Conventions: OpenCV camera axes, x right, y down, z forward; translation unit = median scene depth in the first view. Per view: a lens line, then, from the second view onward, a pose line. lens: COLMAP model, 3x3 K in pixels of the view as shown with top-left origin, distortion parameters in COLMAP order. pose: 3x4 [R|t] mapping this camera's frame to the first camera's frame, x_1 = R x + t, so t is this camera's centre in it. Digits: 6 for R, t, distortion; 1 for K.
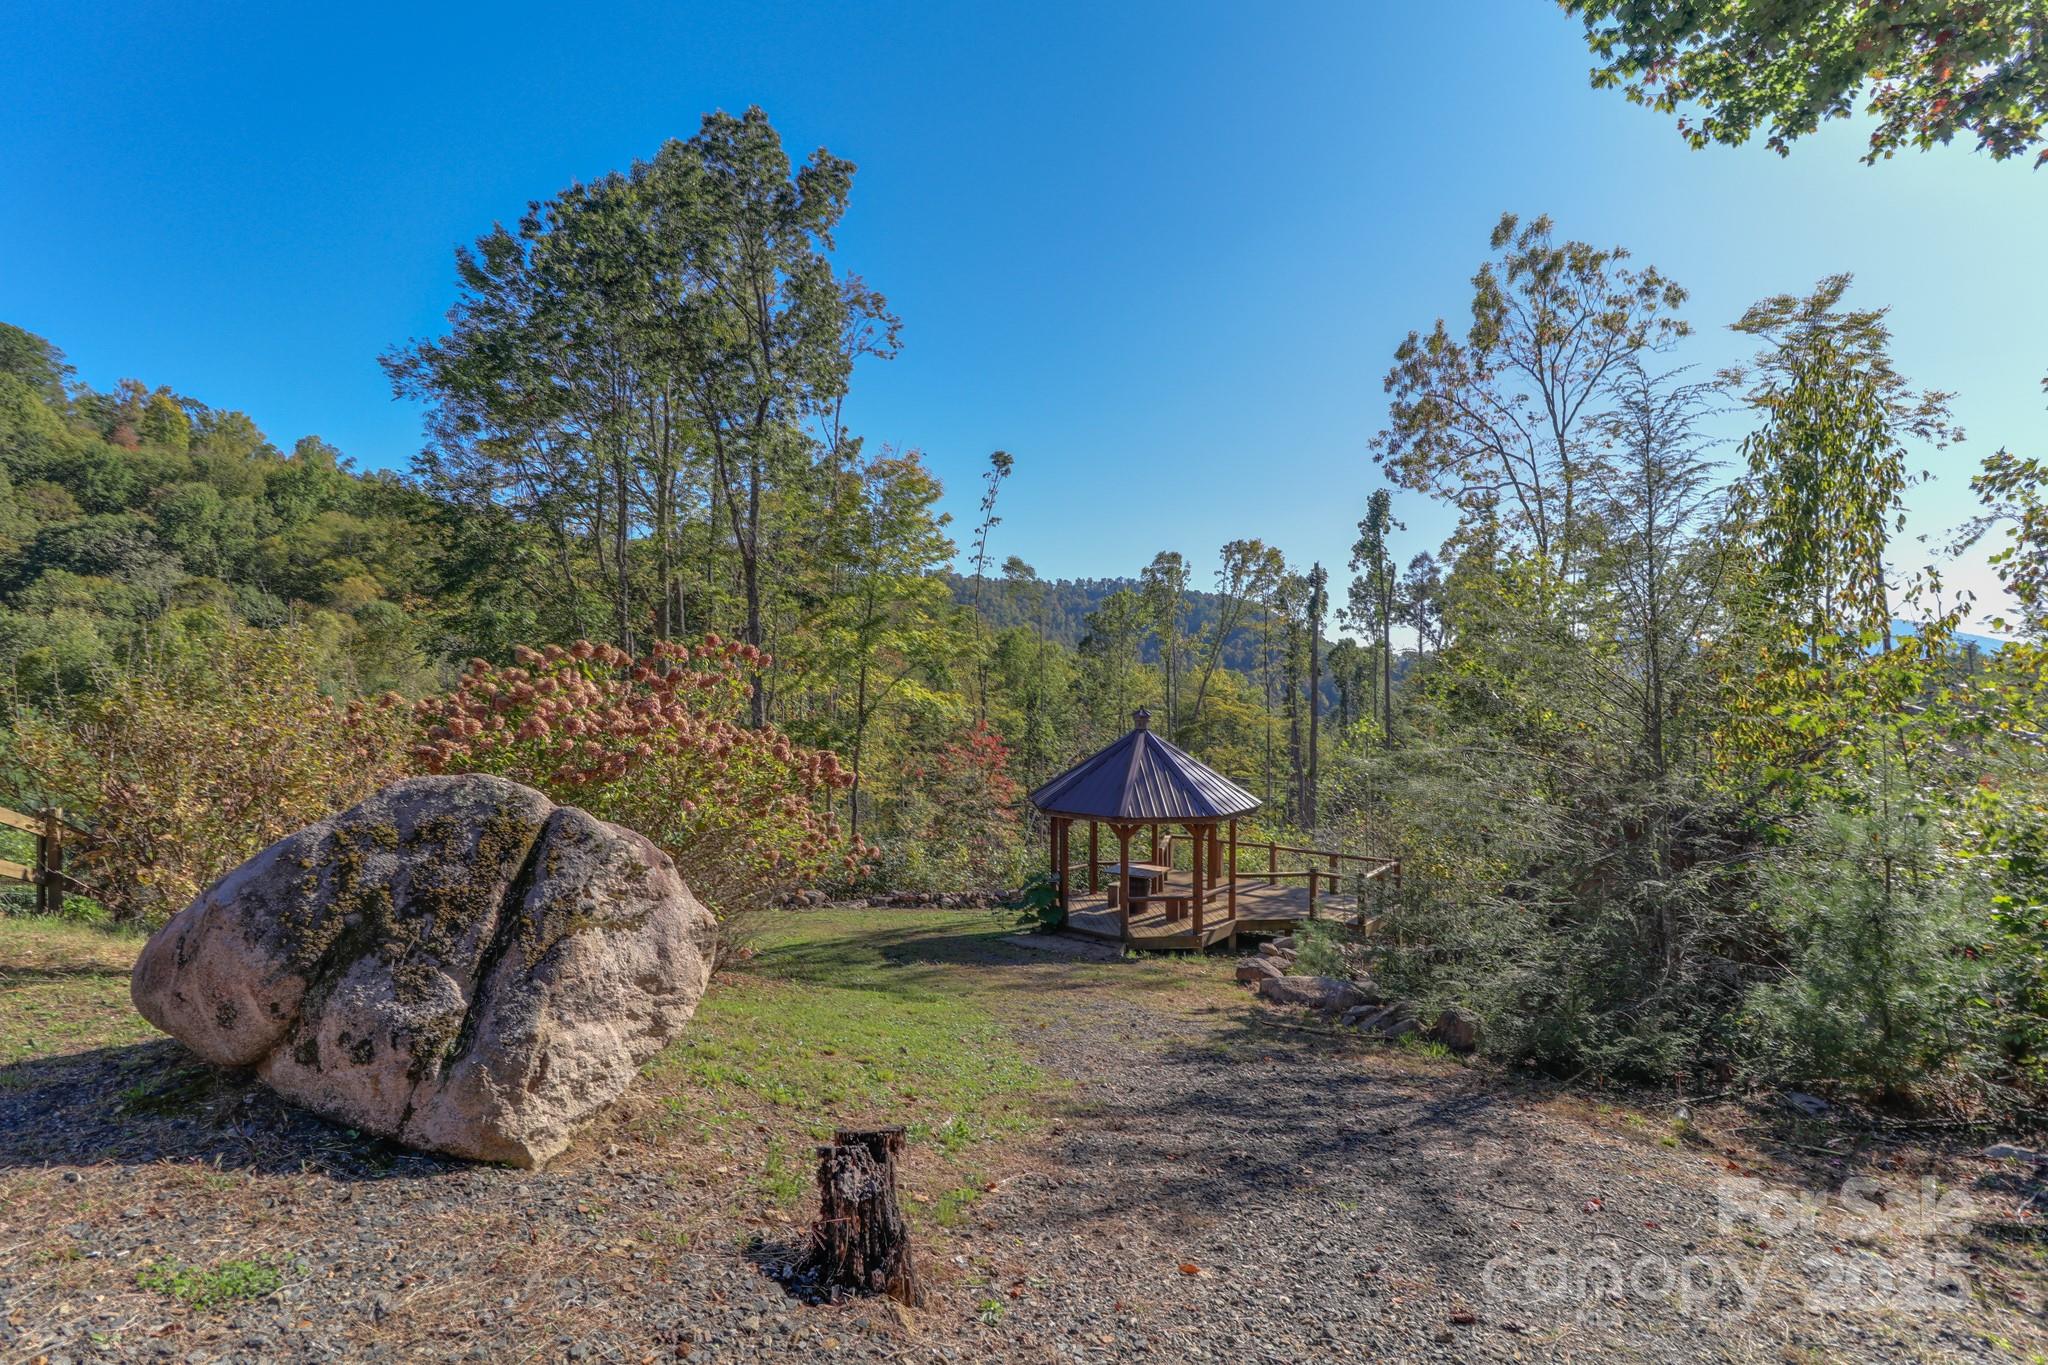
lens RADIAL K [[991.0, 0, 1028.1], [0, 991.0, 709.3], [0, 0, 1]] dist [-0.040873, 0.000052]
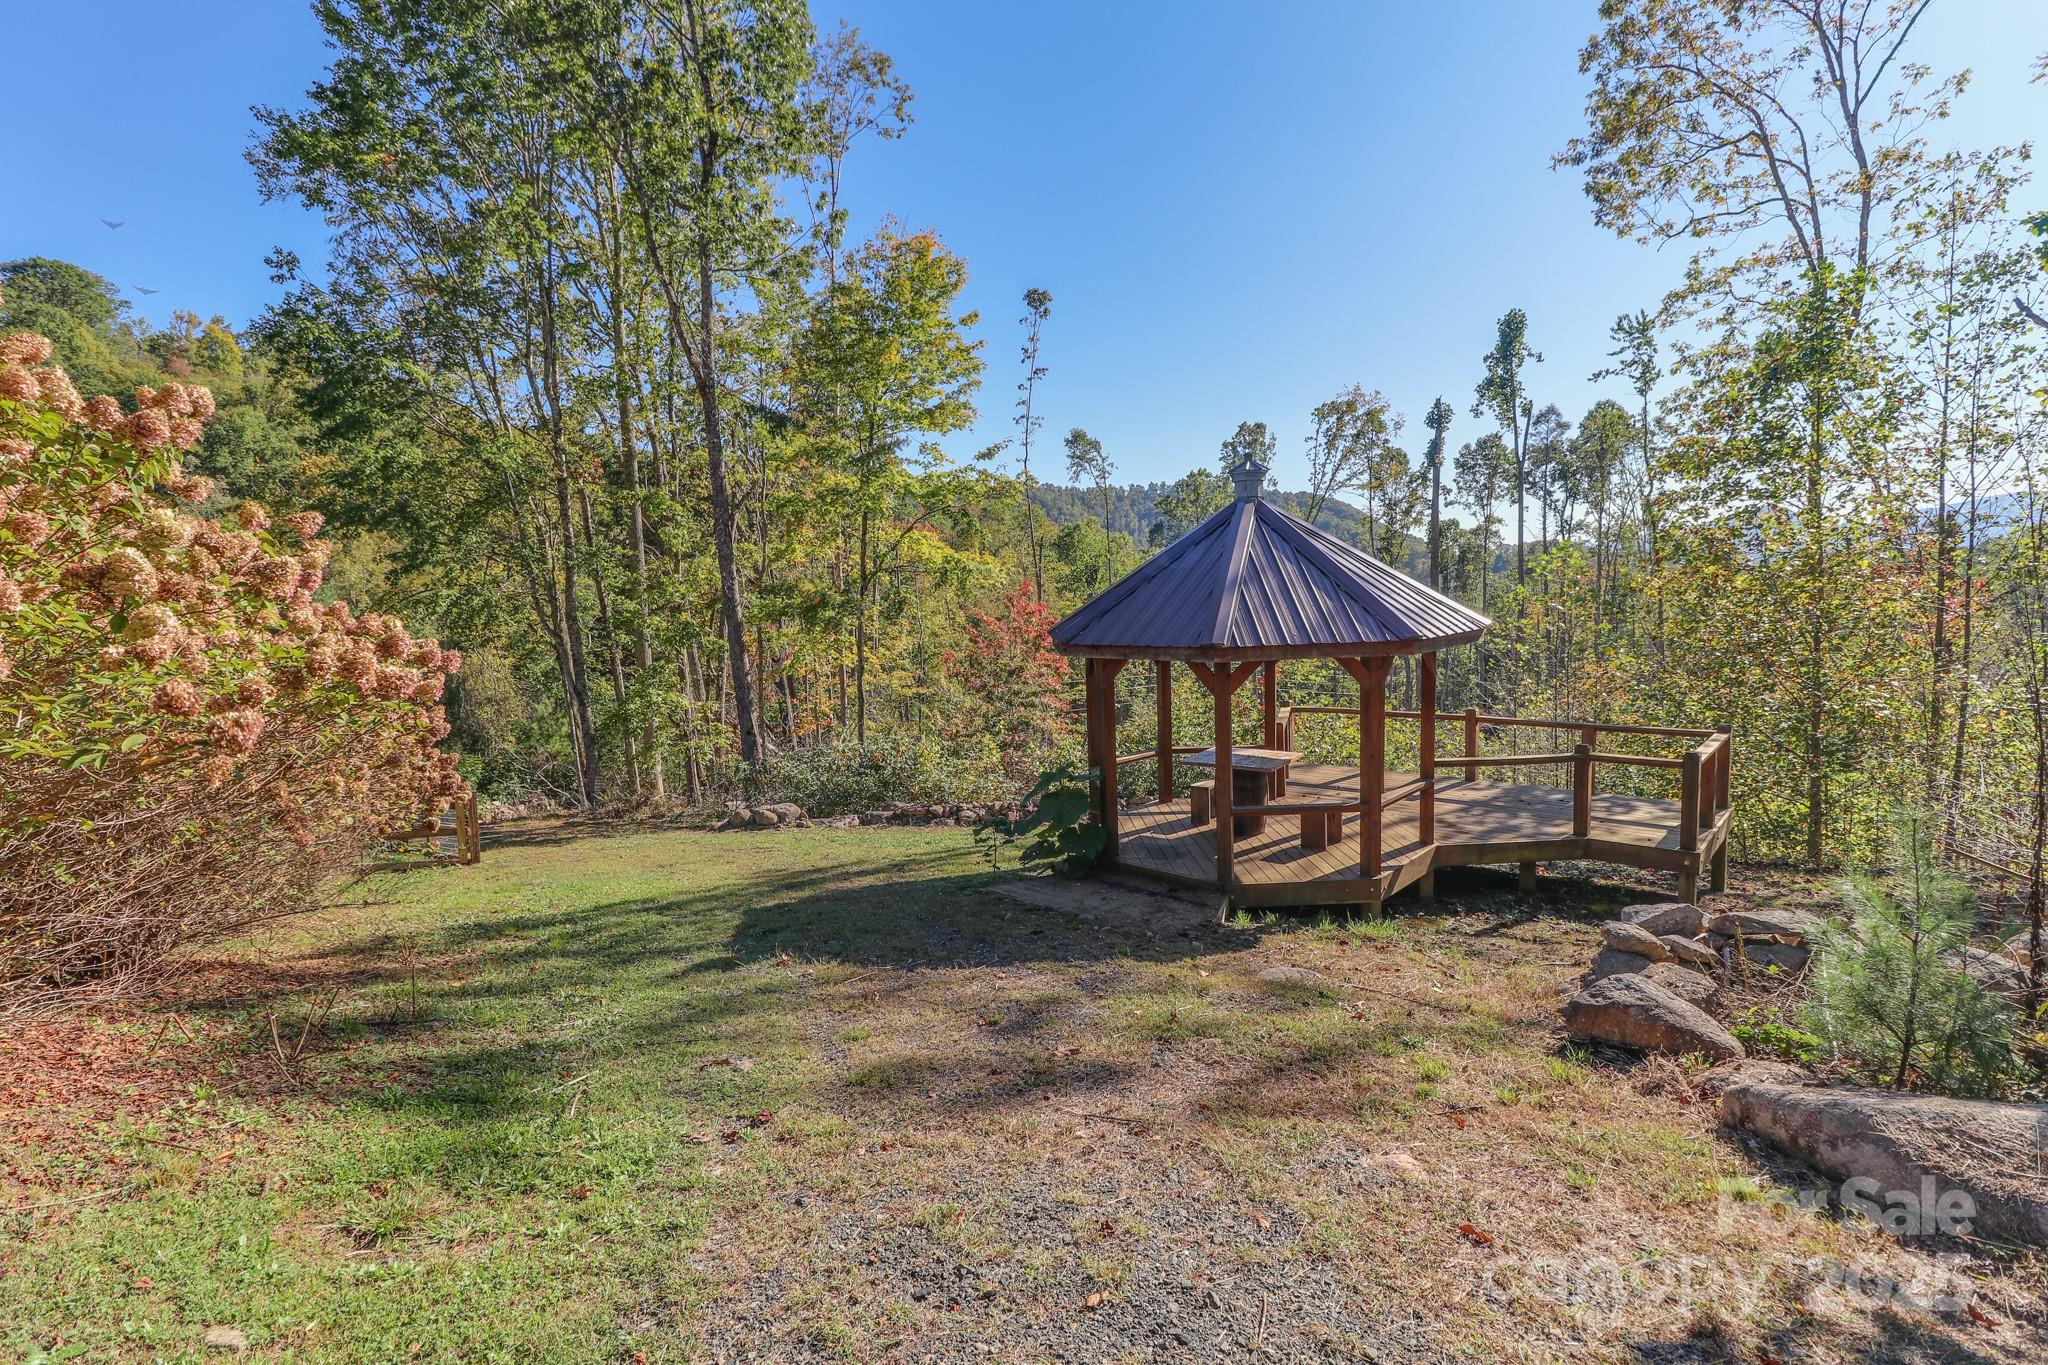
lens RADIAL K [[991.0, 0, 1028.1], [0, 991.0, 709.3], [0, 0, 1]] dist [-0.040873, 0.000052]
pose [[0.996411, -0.025622, -0.080679, 0.021880], [0.032751, 0.995553, 0.088326, 0.051368], [0.078057, -0.090651, 0.992819, 0.275360]]
